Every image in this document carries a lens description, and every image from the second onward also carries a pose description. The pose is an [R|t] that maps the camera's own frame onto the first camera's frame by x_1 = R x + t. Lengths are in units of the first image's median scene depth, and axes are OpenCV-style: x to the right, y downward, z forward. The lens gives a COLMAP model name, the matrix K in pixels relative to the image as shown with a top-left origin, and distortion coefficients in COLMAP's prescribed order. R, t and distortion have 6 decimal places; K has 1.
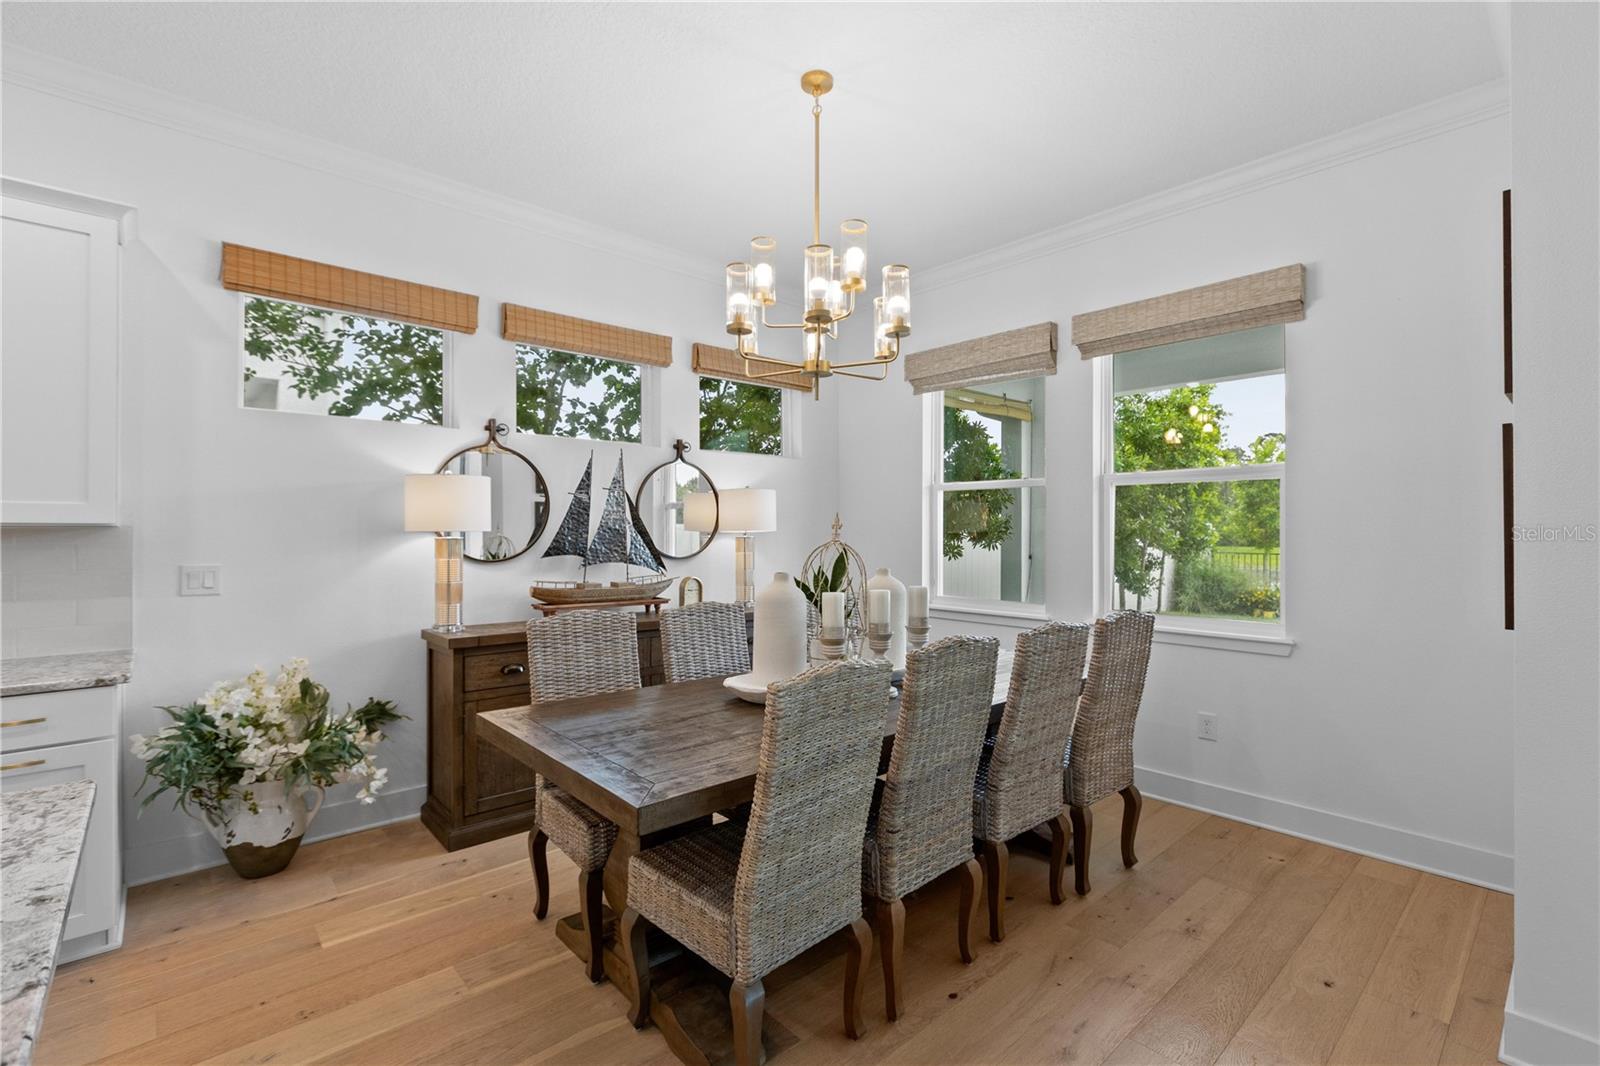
lens RADIAL K [[715.1, 0, 787.6], [0, 715.1, 530.3], [0, 0, 1]] dist [-0.000409, 0.000458]
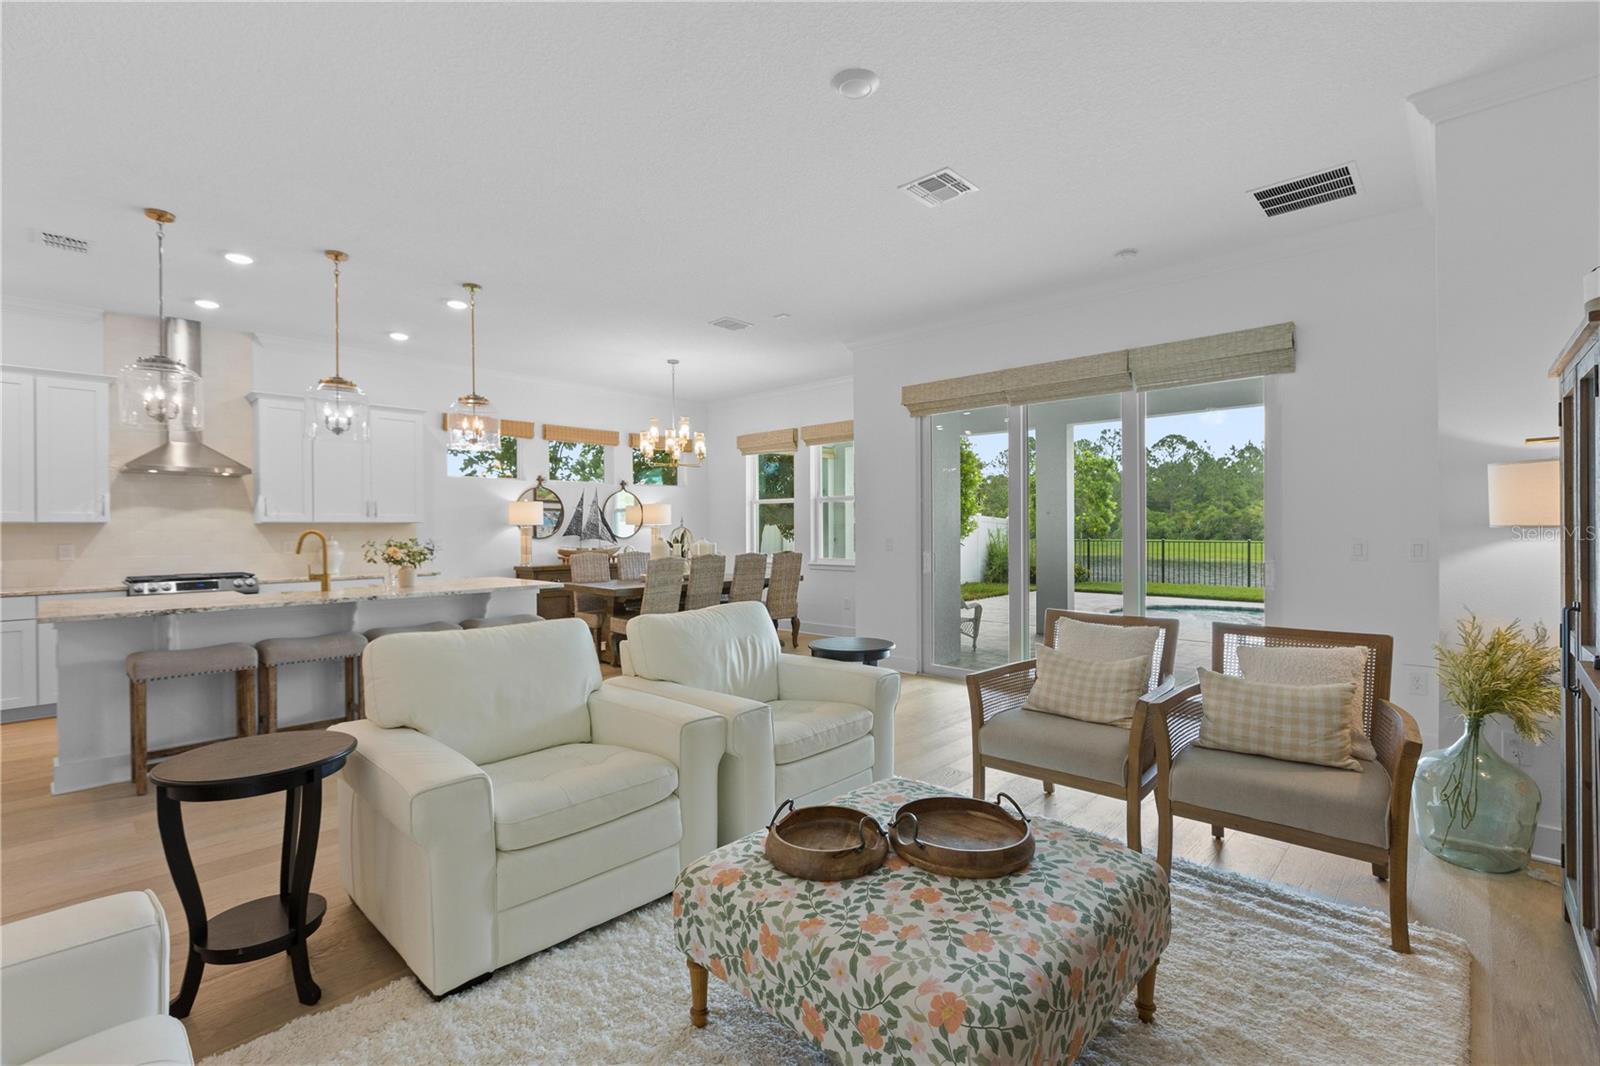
lens RADIAL K [[715.1, 0, 800.7], [0, 715.1, 534.8], [0, 0, 1]] dist [-0.000409, 0.000458]
pose [[0.995452, -0.008249, 0.094909, 0.176705], [0.007229, 0.999912, 0.011080, 0.012406], [-0.094992, -0.010343, 0.995424, -1.211805]]
